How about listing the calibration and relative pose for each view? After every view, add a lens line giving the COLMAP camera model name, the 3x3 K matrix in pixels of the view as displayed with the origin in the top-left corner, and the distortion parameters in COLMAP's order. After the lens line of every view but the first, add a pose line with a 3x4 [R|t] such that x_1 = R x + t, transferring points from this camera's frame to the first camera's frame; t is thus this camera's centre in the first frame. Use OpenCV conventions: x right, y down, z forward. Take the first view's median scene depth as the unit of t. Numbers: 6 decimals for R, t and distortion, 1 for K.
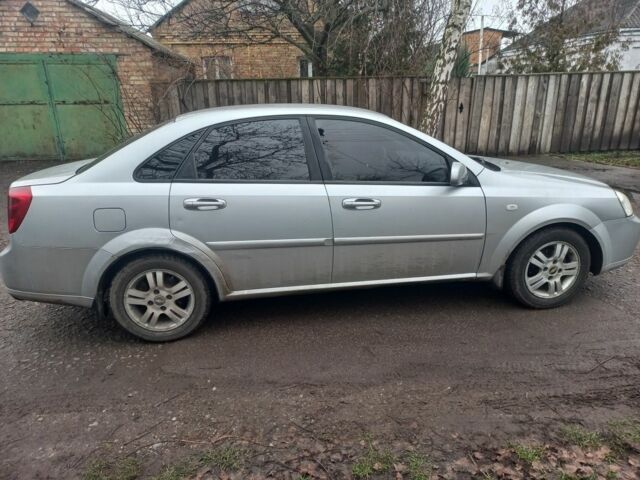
lens RADIAL K [[481.4, 0, 320.0], [0, 481.4, 240.0], [0, 0, 1]] dist [0.050494, 0.005377]
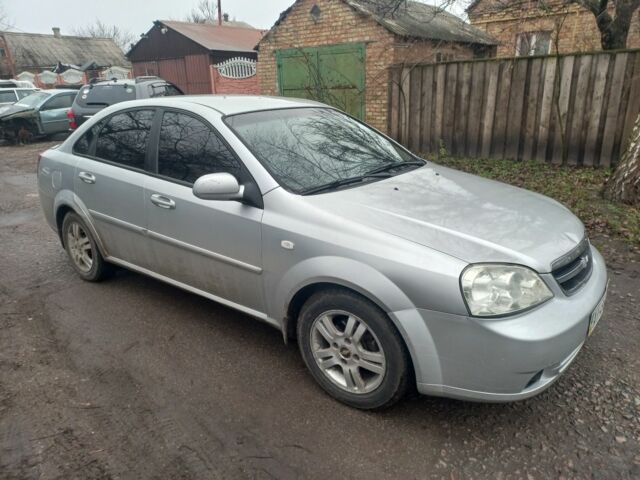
lens RADIAL K [[491.5, 0, 320.0], [0, 491.5, 229.0], [0, 0, 1]] dist [0.066109, -0.003741]
pose [[0.660469, 0.218256, -0.718432, 0.409498], [-0.206343, 0.972741, 0.105819, -0.076881], [0.721944, 0.078353, 0.687501, 0.216725]]
